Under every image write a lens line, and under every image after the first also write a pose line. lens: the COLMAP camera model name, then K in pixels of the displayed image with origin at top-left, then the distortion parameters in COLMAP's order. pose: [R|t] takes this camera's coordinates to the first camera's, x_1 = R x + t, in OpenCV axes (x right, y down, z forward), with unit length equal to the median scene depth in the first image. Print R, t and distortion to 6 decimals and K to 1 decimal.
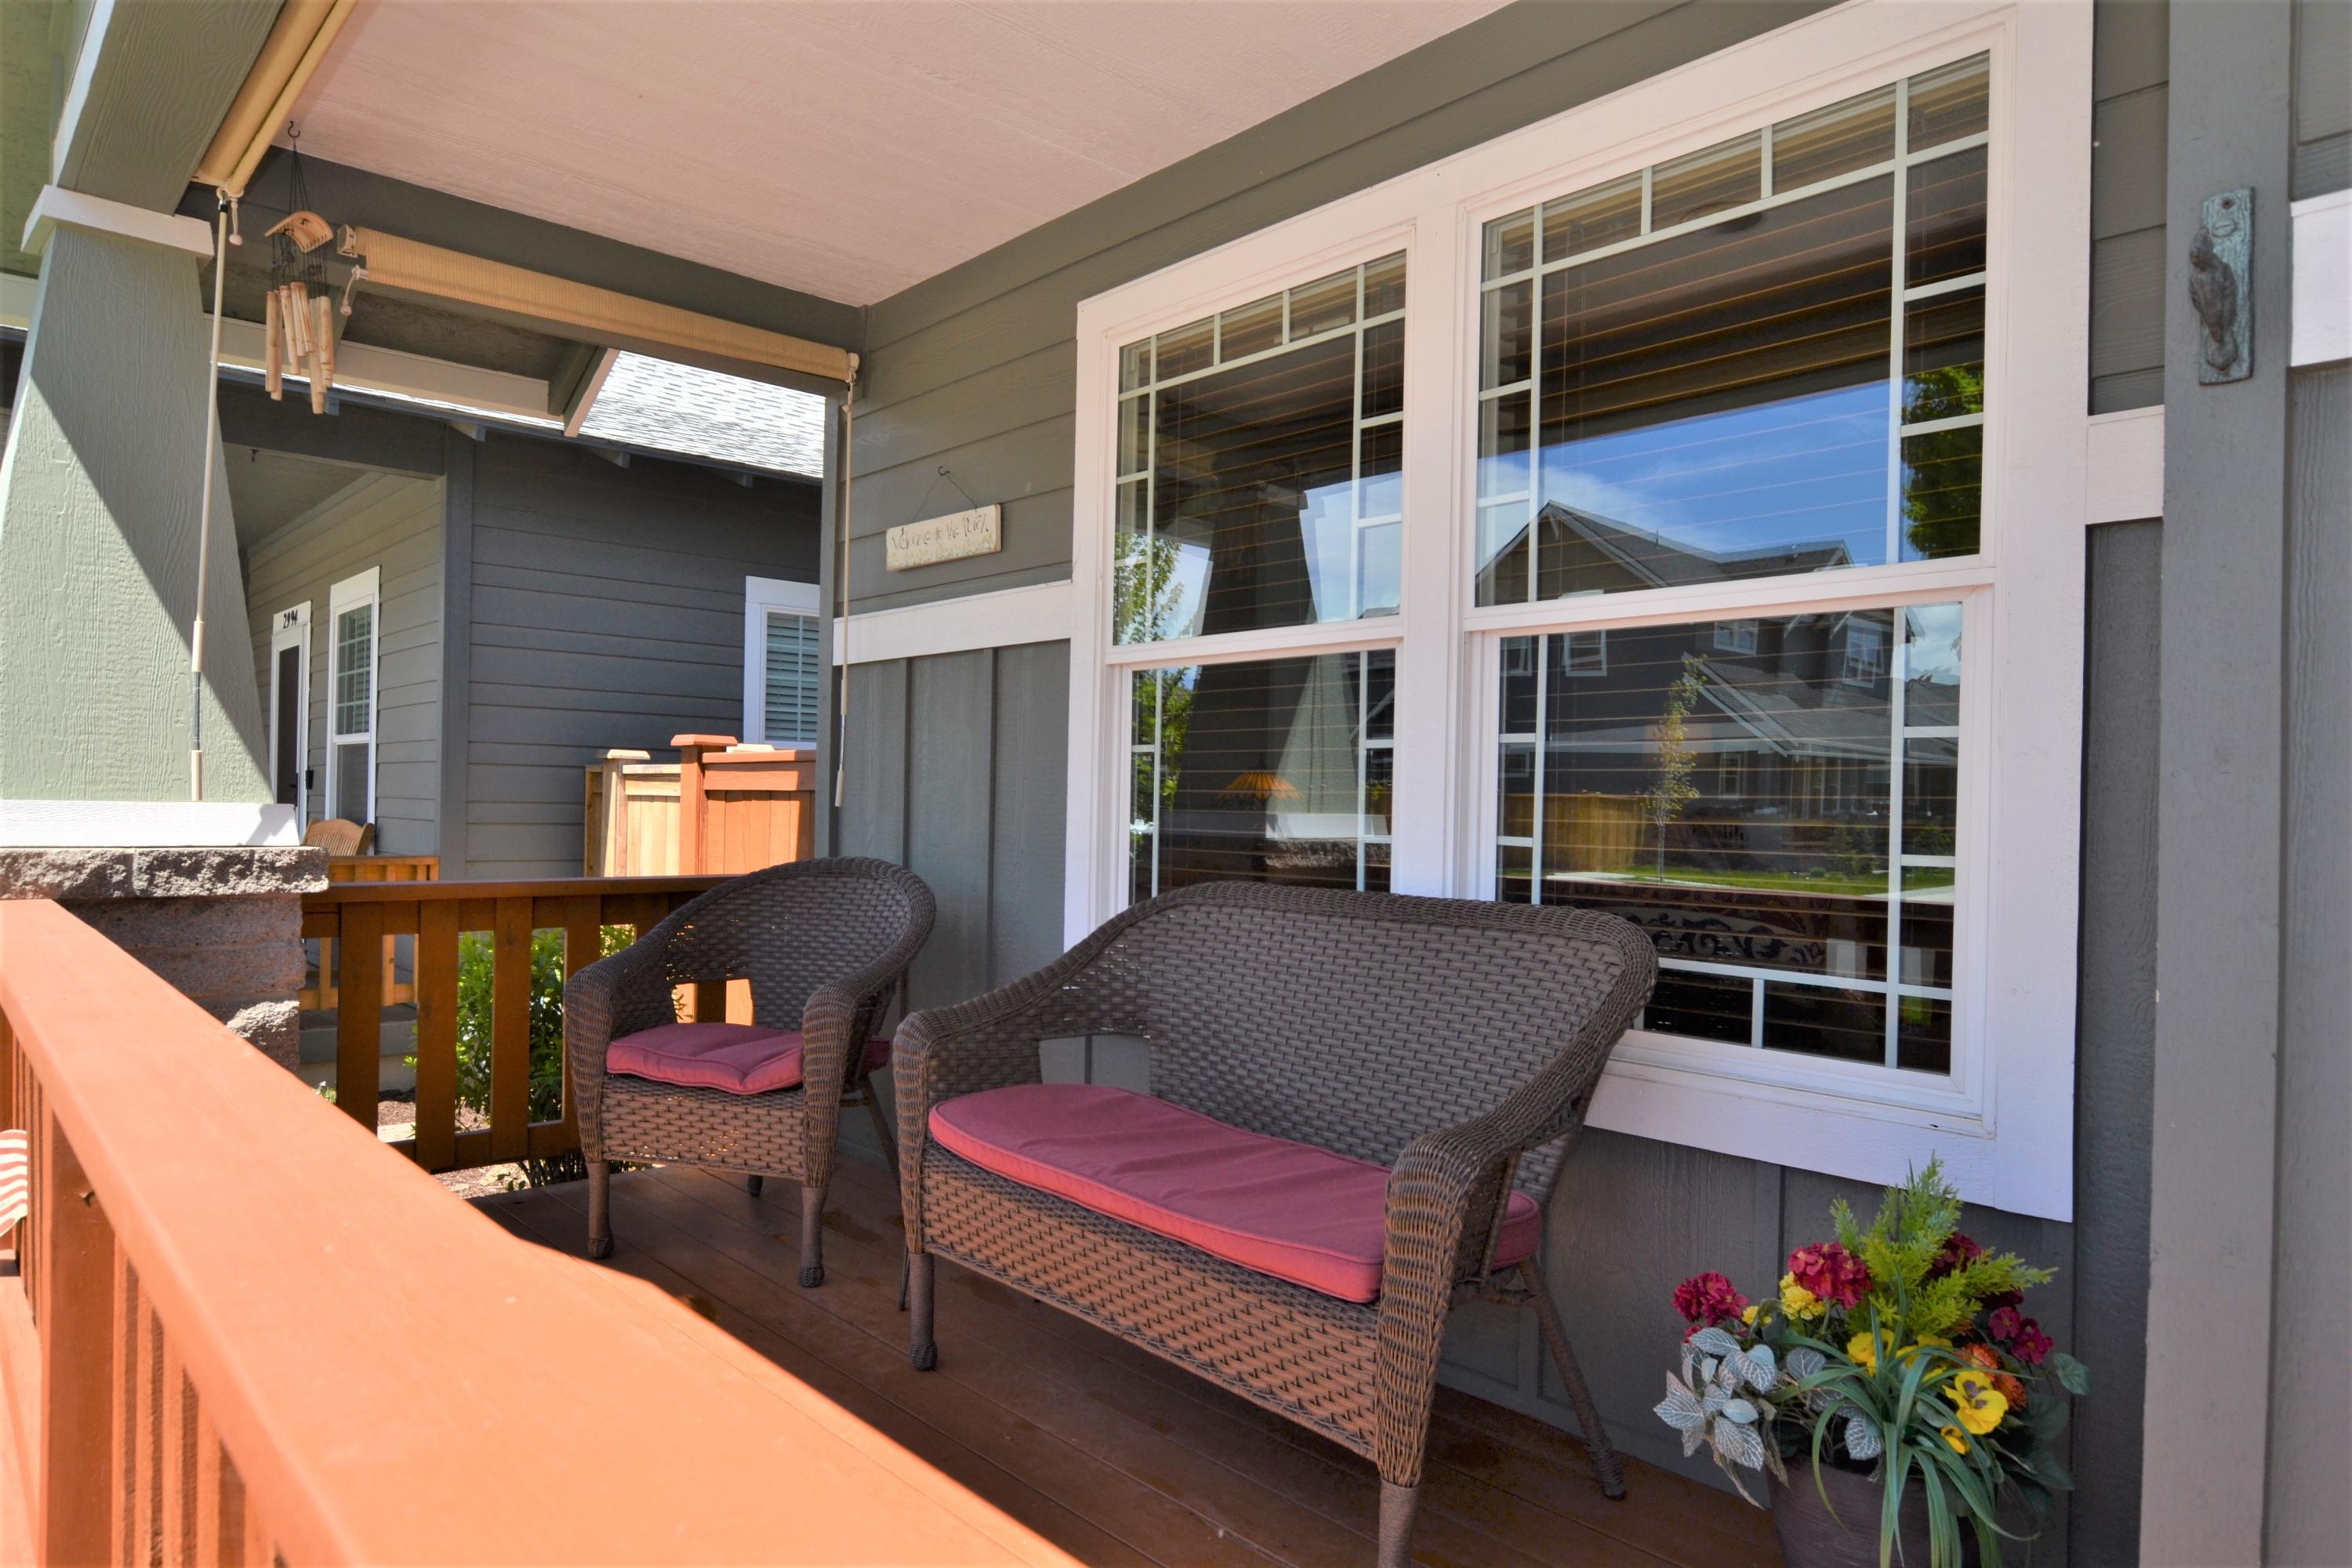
lens RADIAL K [[1467.7, 0, 1175.8], [0, 1467.7, 795.2], [0, 0, 1]] dist [-0.009239, 0.003921]
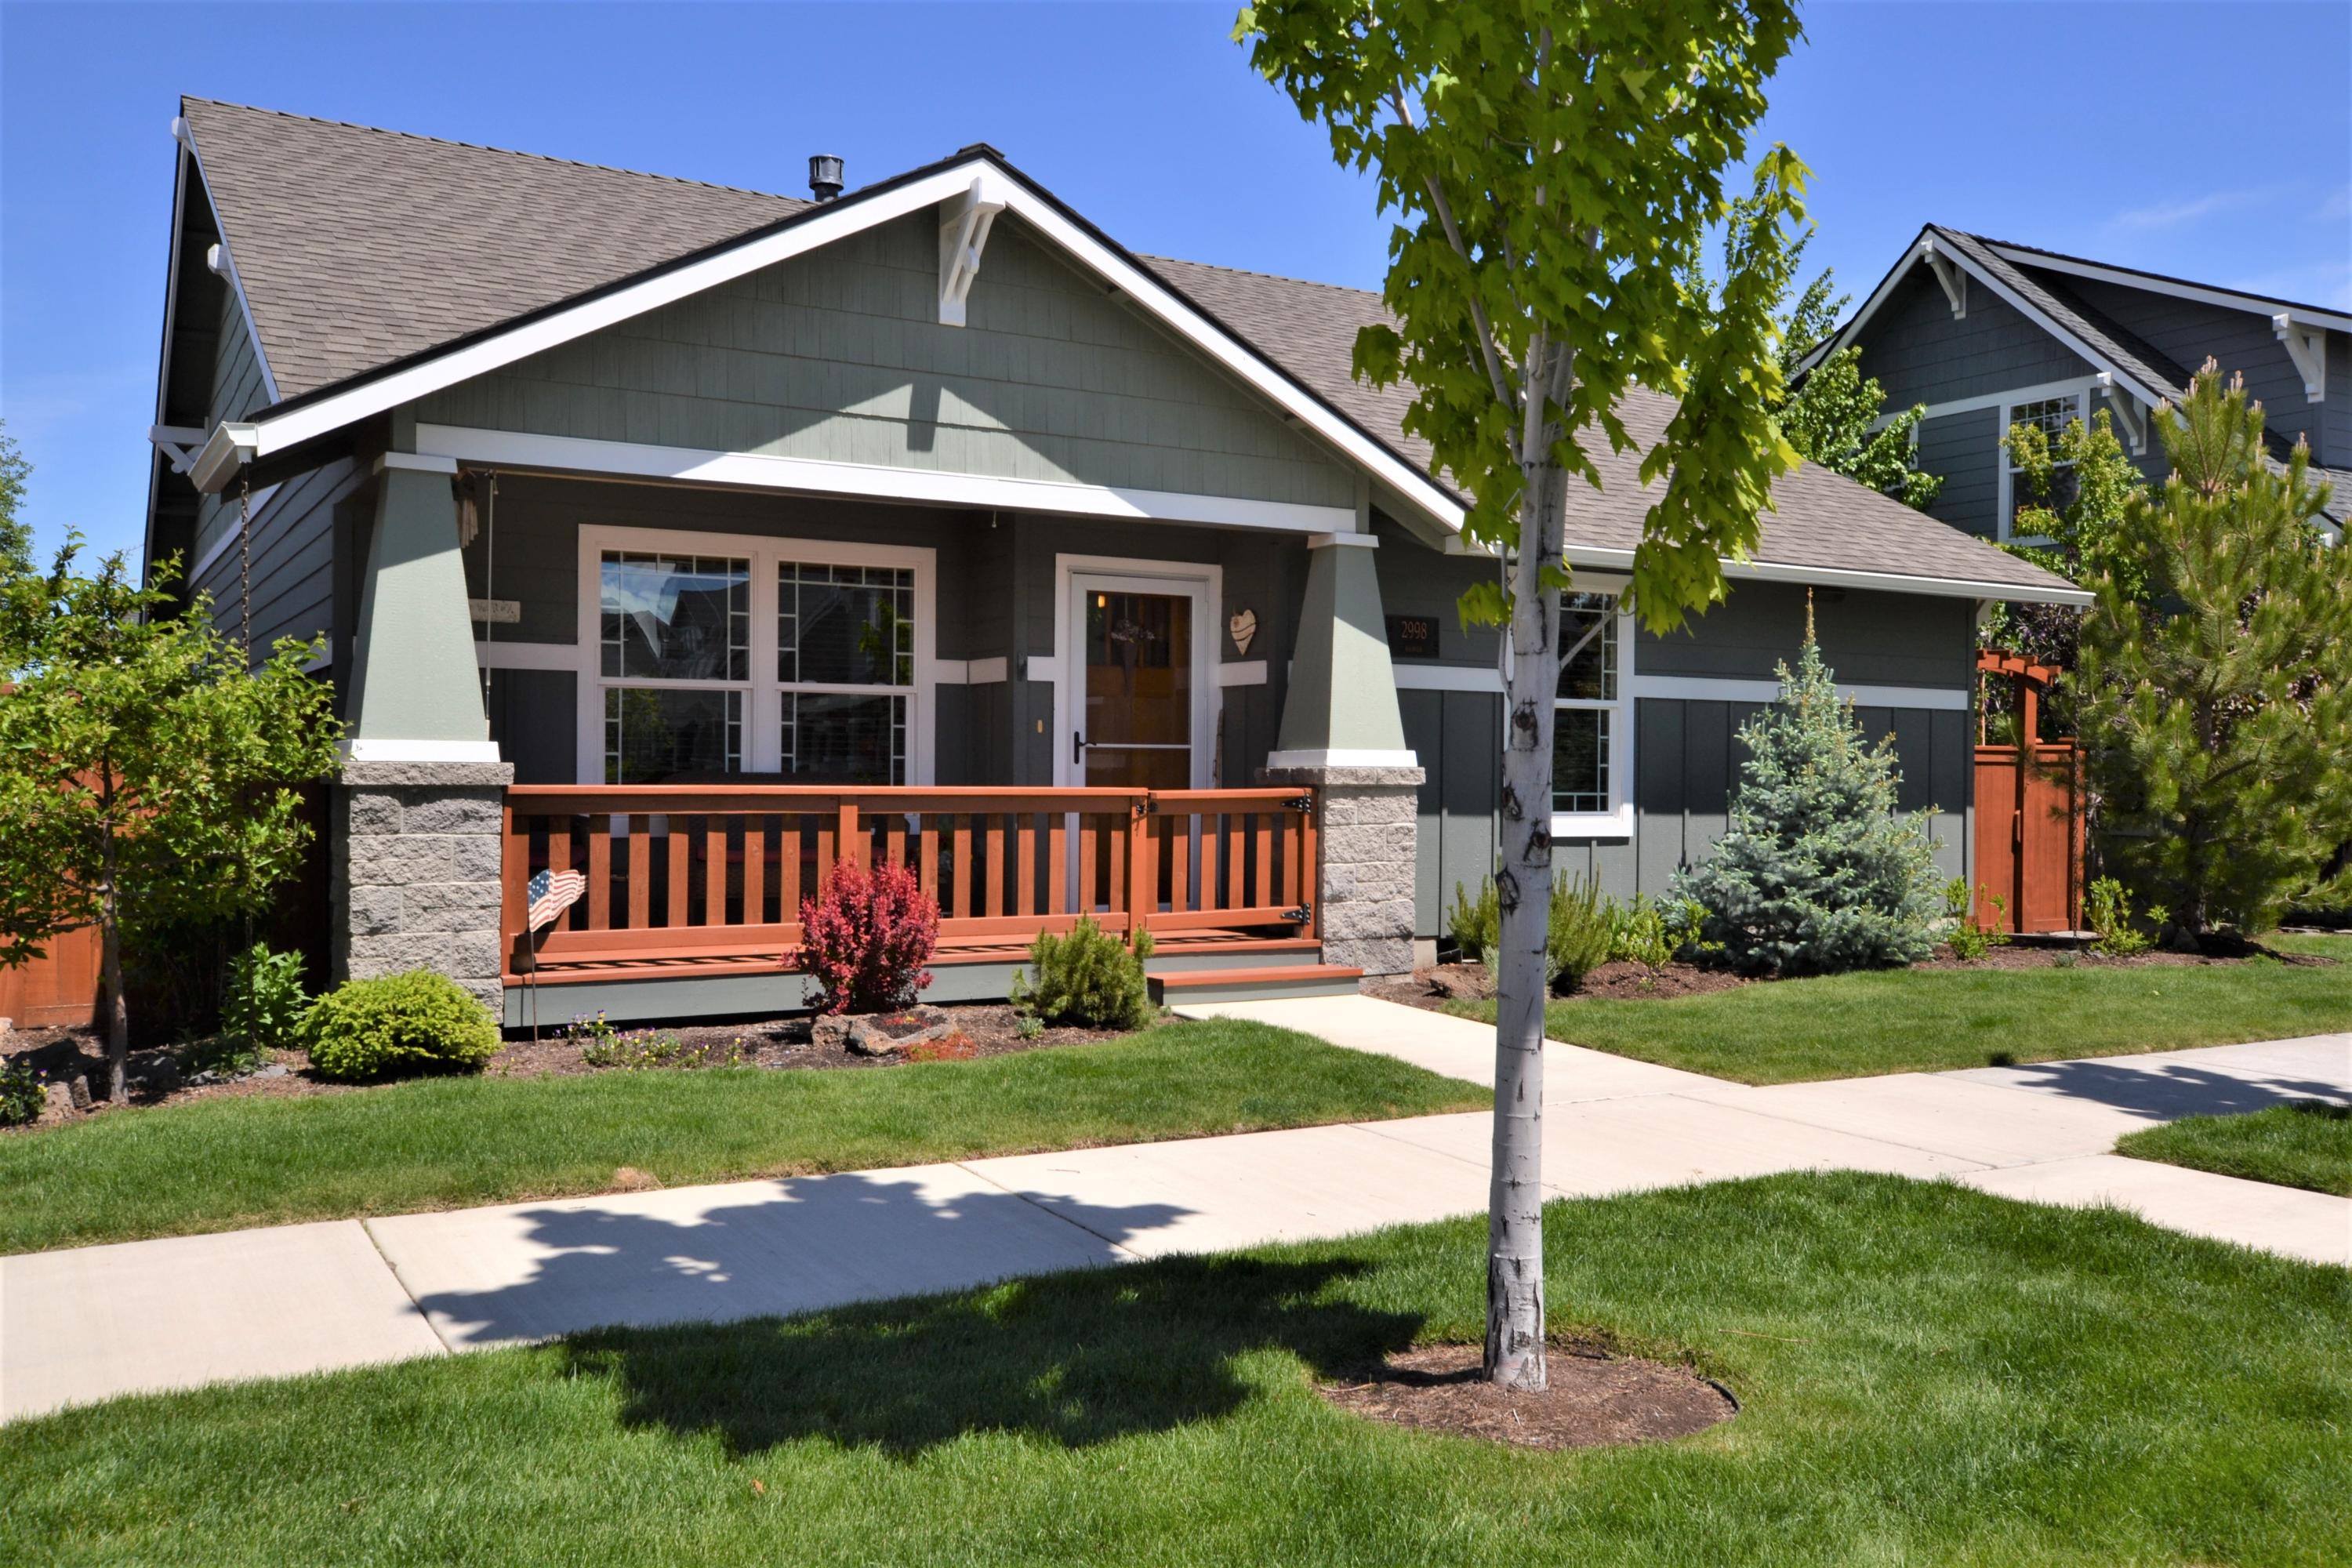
lens RADIAL K [[1955.6, 0, 1177.0], [0, 1955.6, 784.9], [0, 0, 1]] dist [0.026713, 0.009470]
pose [[0.209366, -0.019877, 0.977635, -3.606897], [-0.007405, 0.999732, 0.021912, -0.003224], [-0.977809, -0.011827, 0.209162, -0.703083]]
